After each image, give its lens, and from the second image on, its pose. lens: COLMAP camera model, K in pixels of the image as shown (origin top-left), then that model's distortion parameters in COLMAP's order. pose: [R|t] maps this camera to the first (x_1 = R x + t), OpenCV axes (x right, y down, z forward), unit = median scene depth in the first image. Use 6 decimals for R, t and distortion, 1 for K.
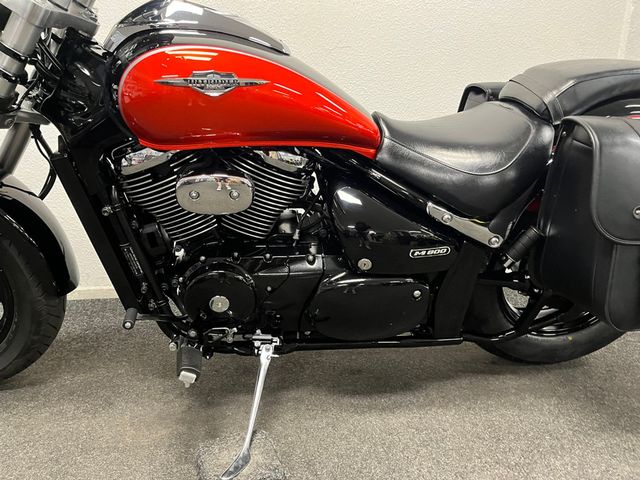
lens RADIAL K [[484.4, 0, 318.6], [0, 484.4, 241.1], [0, 0, 1]] dist [0.054558, -0.040178]
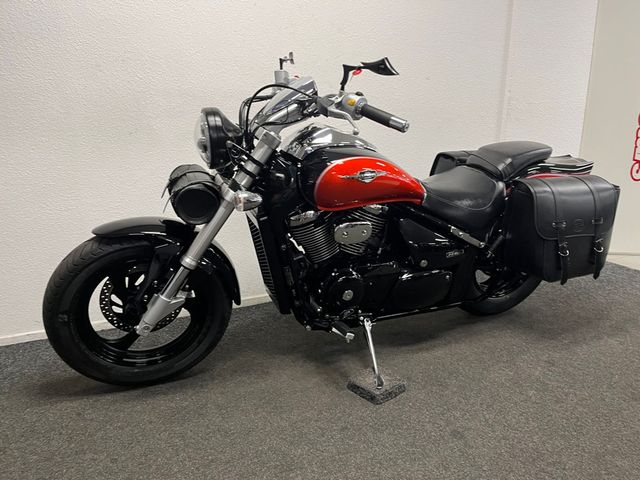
lens RADIAL K [[484.4, 0, 323.4], [0, 484.4, 242.6], [0, 0, 1]] dist [0.054558, -0.040178]
pose [[0.955988, -0.092147, 0.278561, -0.722403], [0.100046, 0.994881, -0.014243, -0.039909], [-0.275823, 0.041485, 0.960313, -0.602936]]
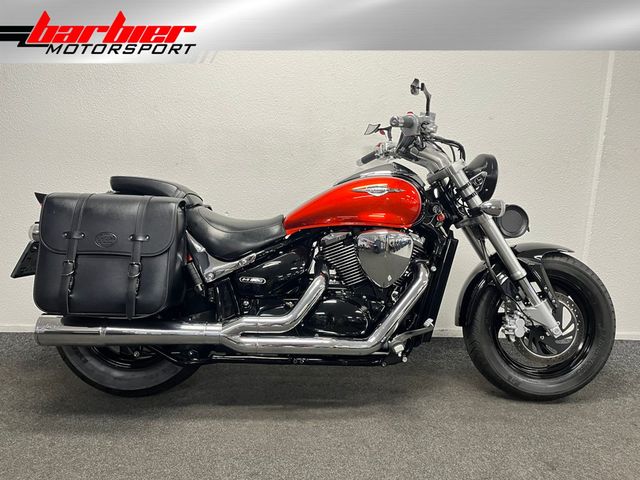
lens RADIAL K [[484.4, 0, 321.1], [0, 484.4, 241.8], [0, 0, 1]] dist [0.054558, -0.040178]
pose [[0.996562, 0.029063, -0.077580, -0.052058], [-0.037253, 0.993636, -0.106300, -0.017865], [0.073997, 0.108824, 0.991303, -0.636846]]
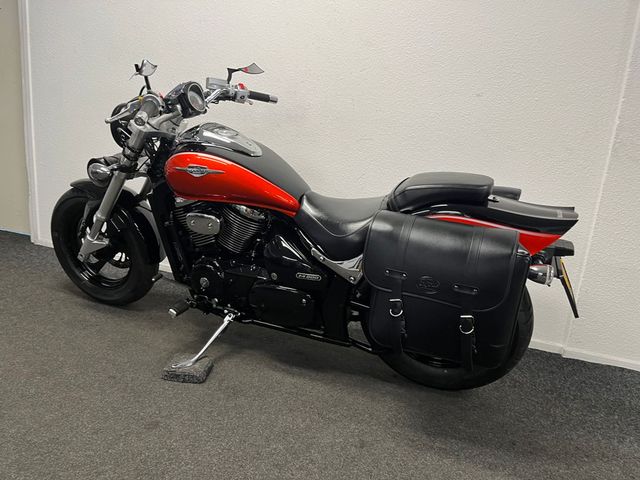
lens RADIAL K [[484.4, 0, 317.5], [0, 484.4, 242.4], [0, 0, 1]] dist [0.054558, -0.040178]
pose [[0.886320, 0.166675, -0.432037, 0.918247], [-0.198378, 0.979696, -0.029015, -0.049525], [0.418429, 0.111423, 0.901389, -0.485508]]
